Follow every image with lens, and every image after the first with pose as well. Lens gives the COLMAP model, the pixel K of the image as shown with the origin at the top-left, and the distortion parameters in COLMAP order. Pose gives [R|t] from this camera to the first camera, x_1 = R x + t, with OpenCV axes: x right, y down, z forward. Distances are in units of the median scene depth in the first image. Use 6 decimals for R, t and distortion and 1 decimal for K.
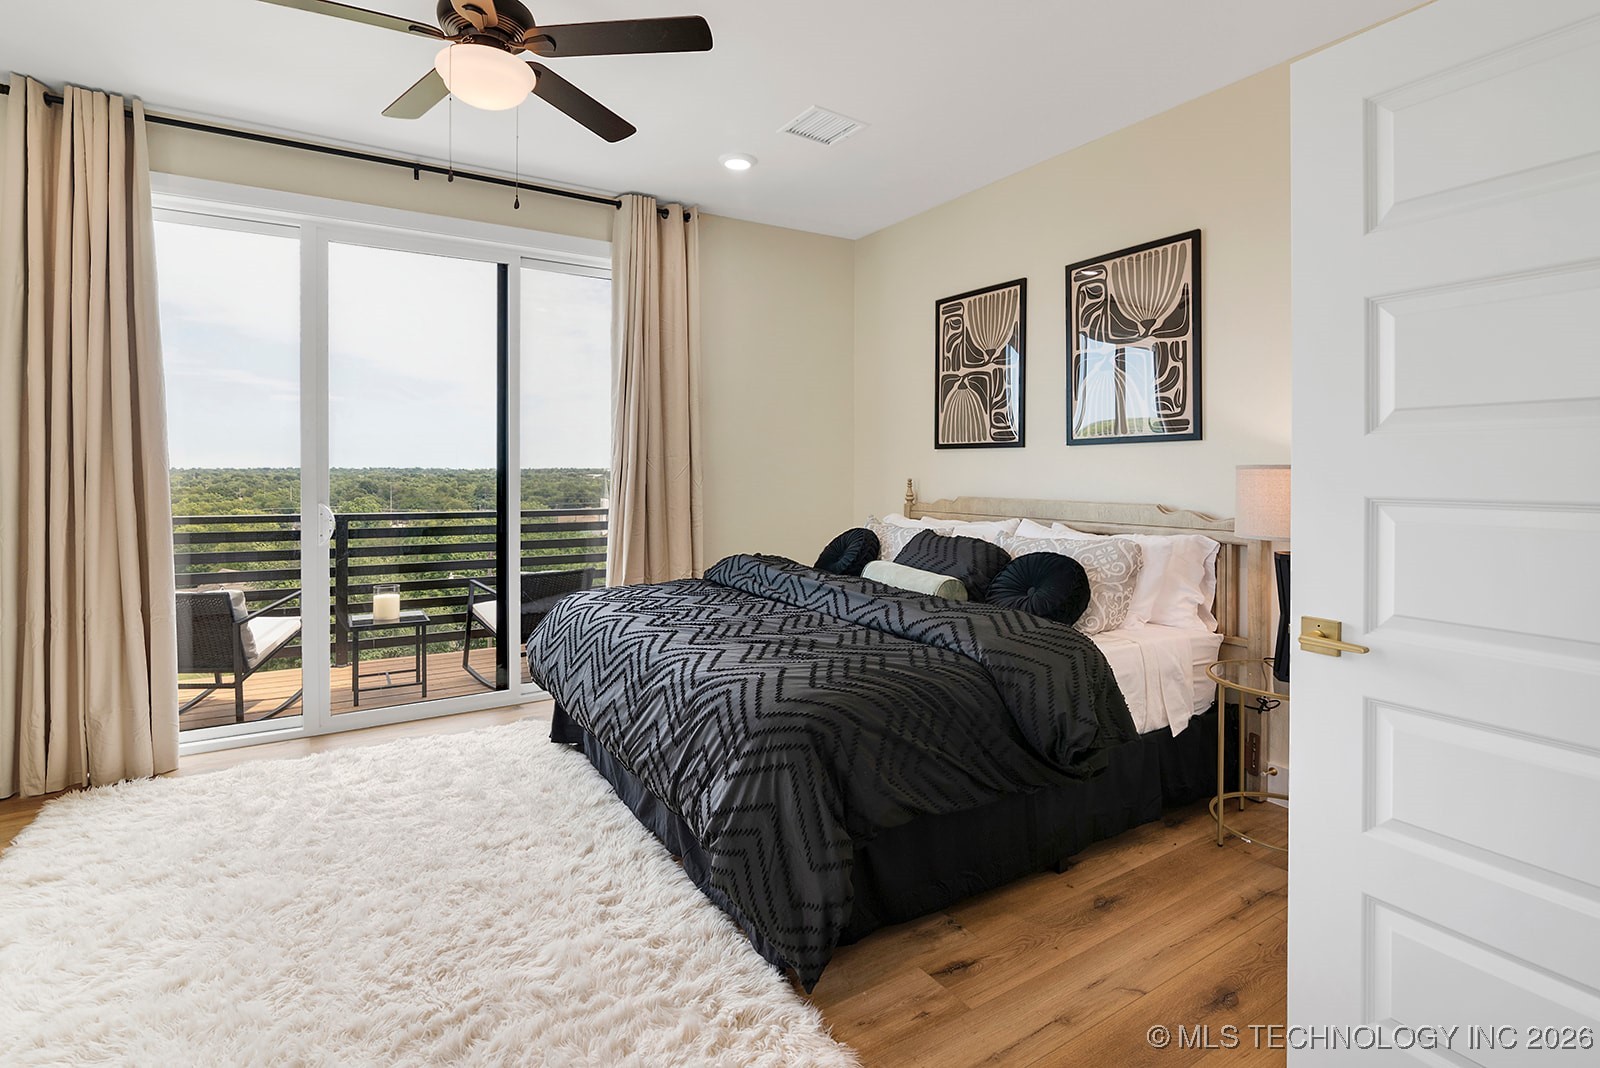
lens RADIAL K [[753.5, 0, 796.6], [0, 753.5, 476.4], [0, 0, 1]] dist [-0.016555, -0.000276]
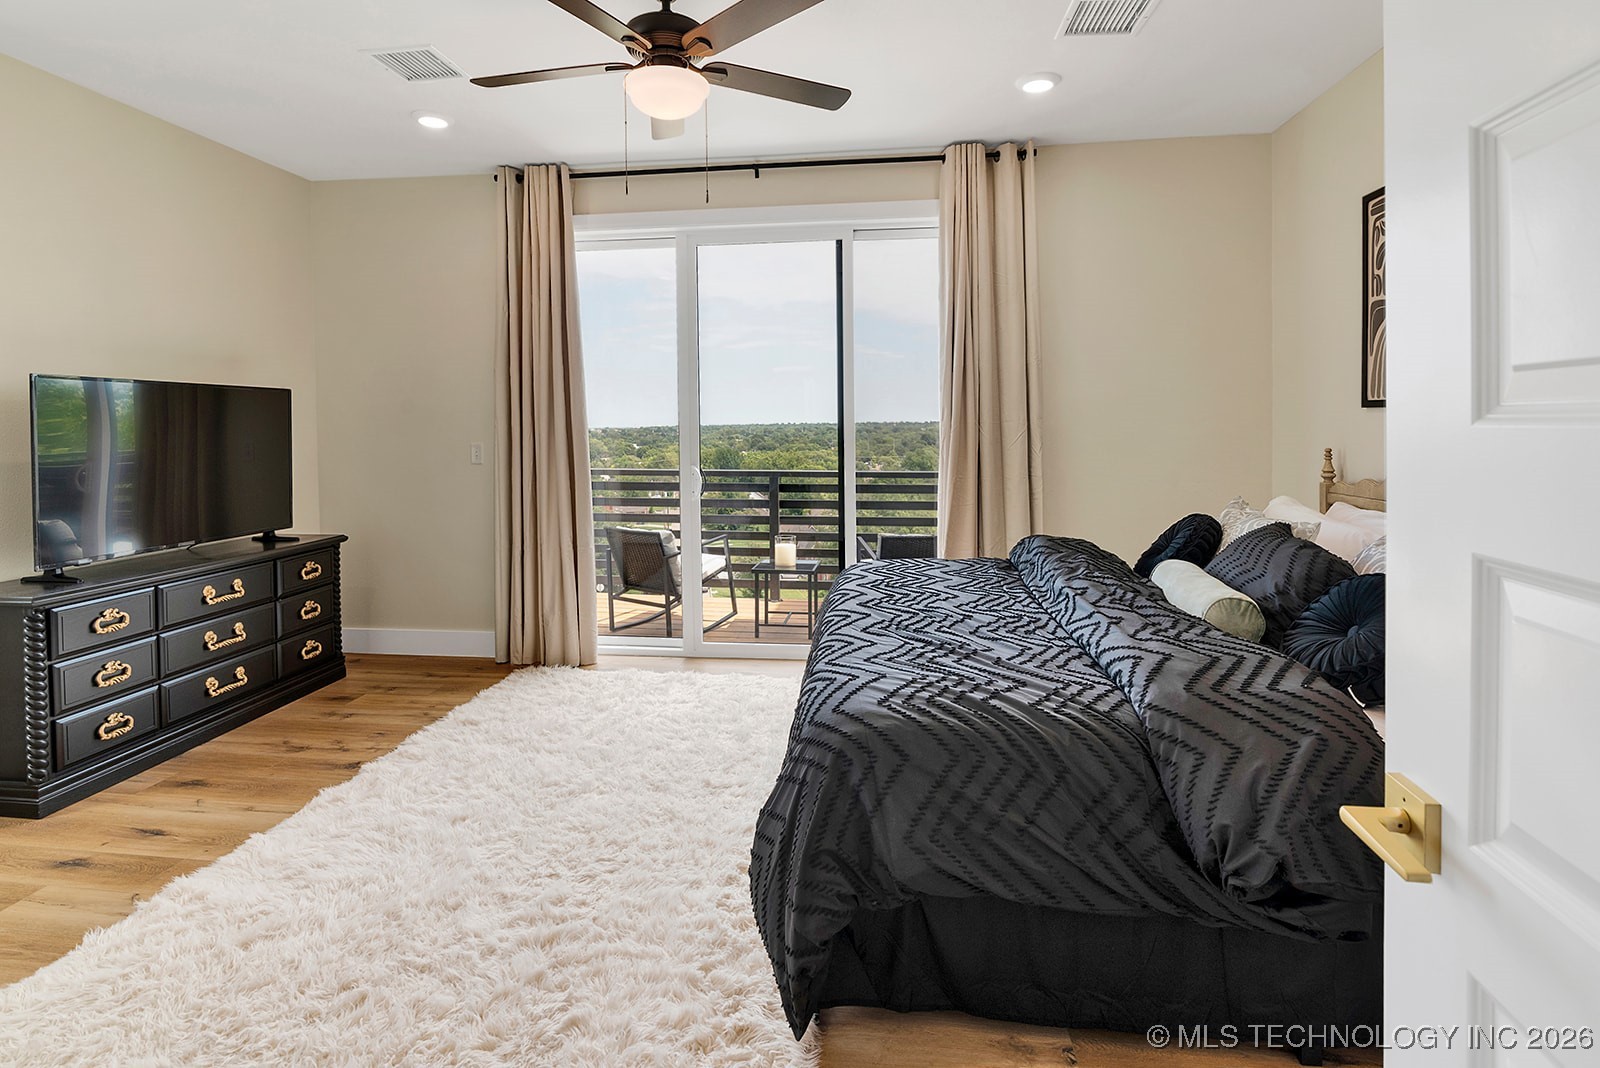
lens RADIAL K [[773.5, 0, 800.4], [0, 773.5, 440.0], [0, 0, 1]] dist [-0.015199, -0.001196]
pose [[0.785205, 0.006634, -0.619200, 0.306082], [0.002465, 0.999901, 0.013840, -0.023644], [0.619231, -0.012394, 0.785111, 0.149831]]
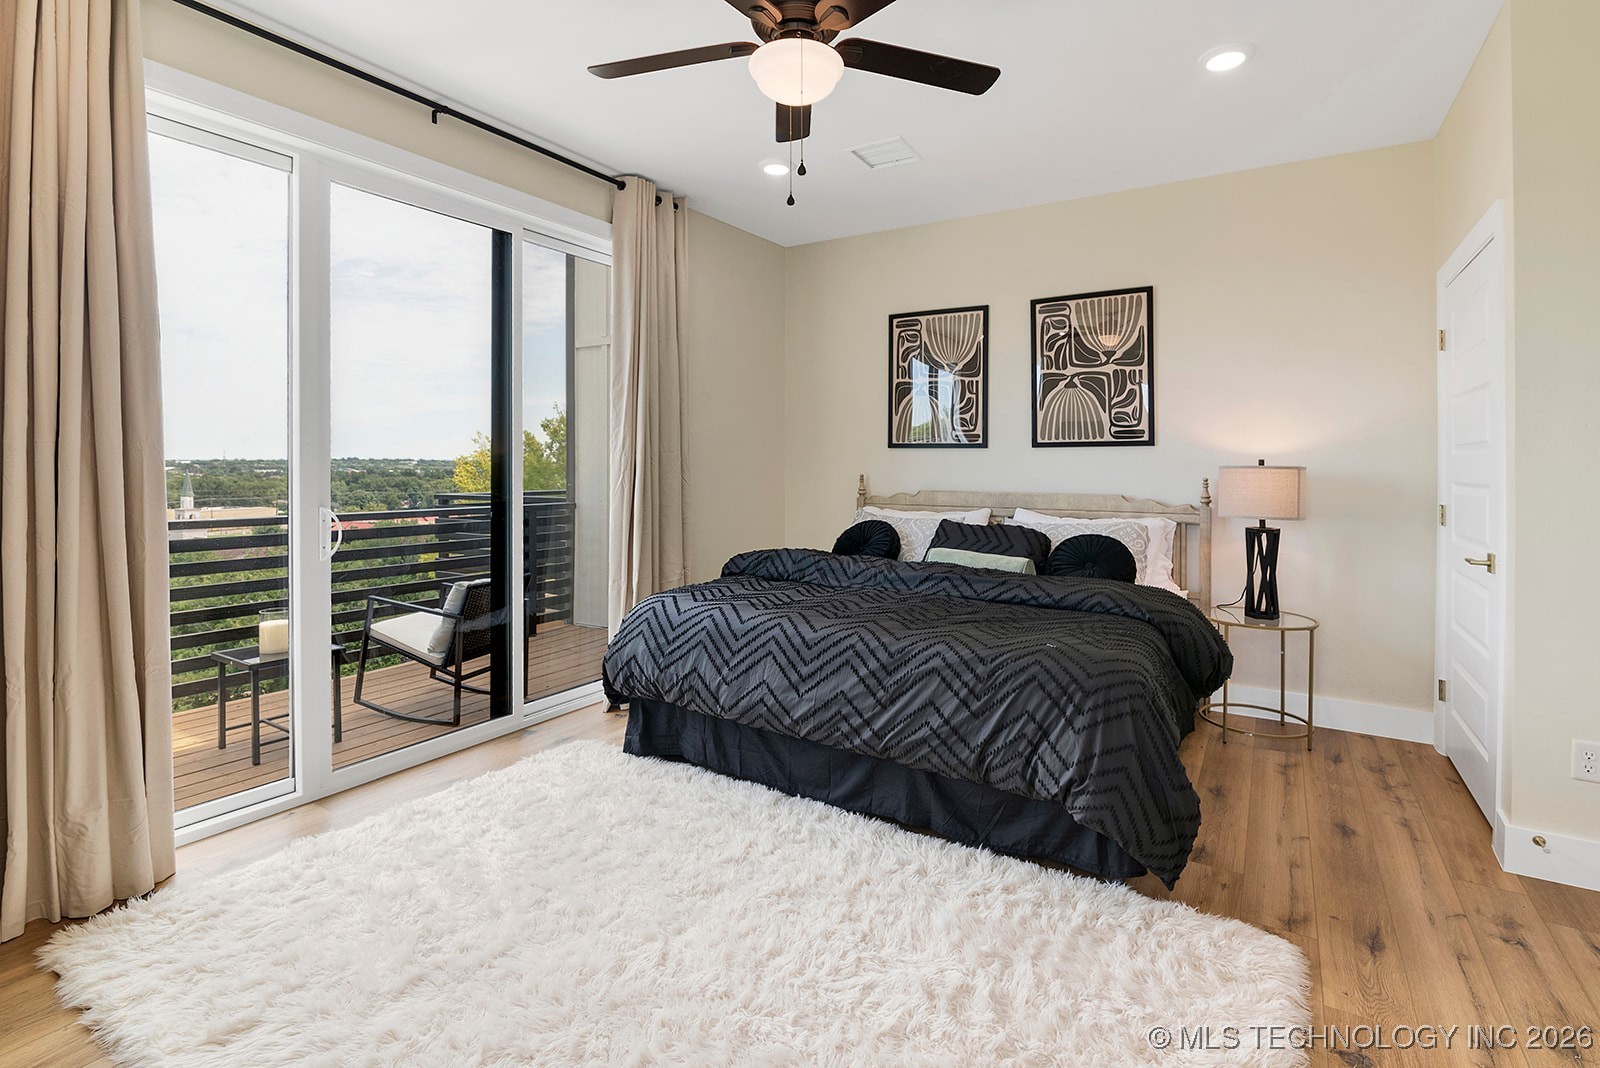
lens RADIAL K [[752.3, 0, 796.2], [0, 752.3, 467.0], [0, 0, 1]] dist [-0.016377, -0.000561]
pose [[0.905026, 0.002602, 0.425349, -0.582979], [-0.000897, 0.999991, -0.004207, -0.004844], [-0.425356, 0.003426, 0.905020, 0.072682]]
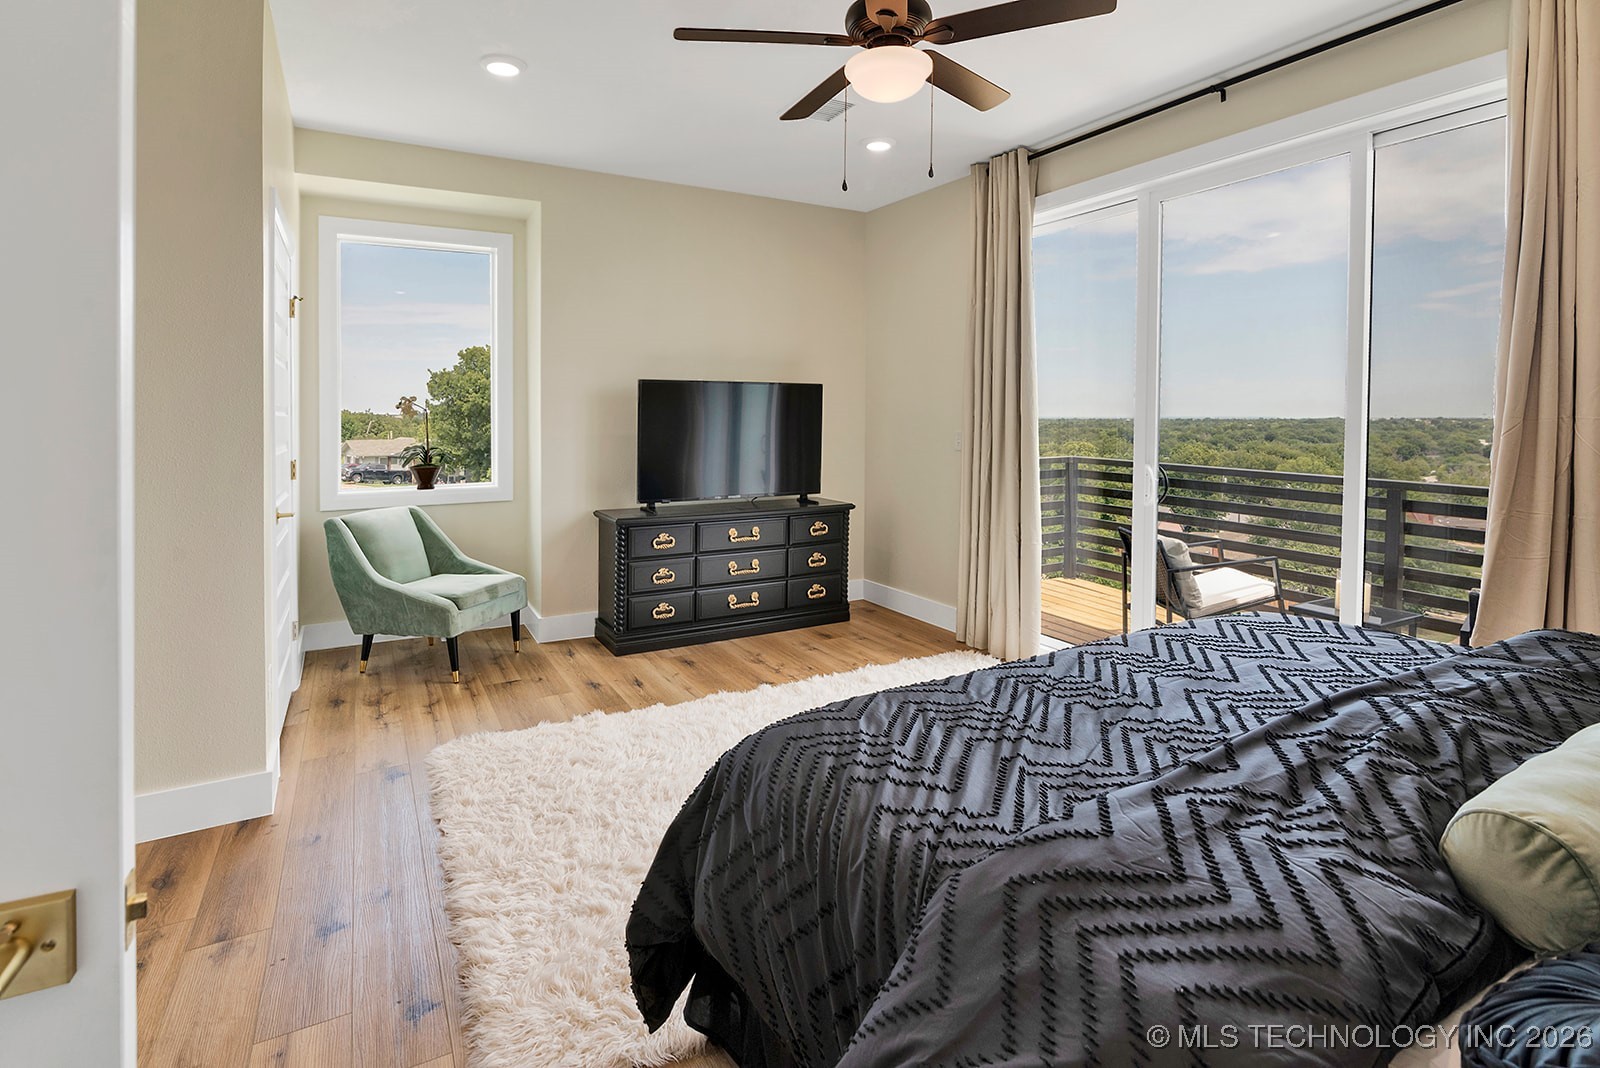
lens RADIAL K [[786.2, 0, 803.3], [0, 786.2, 426.9], [0, 0, 1]] dist [-0.002847, -0.000386]
pose [[-0.026514, 0.018143, -0.999484, 0.501240], [-0.011004, 0.999769, 0.018440, -0.032559], [0.999588, 0.011488, -0.026308, 0.630664]]
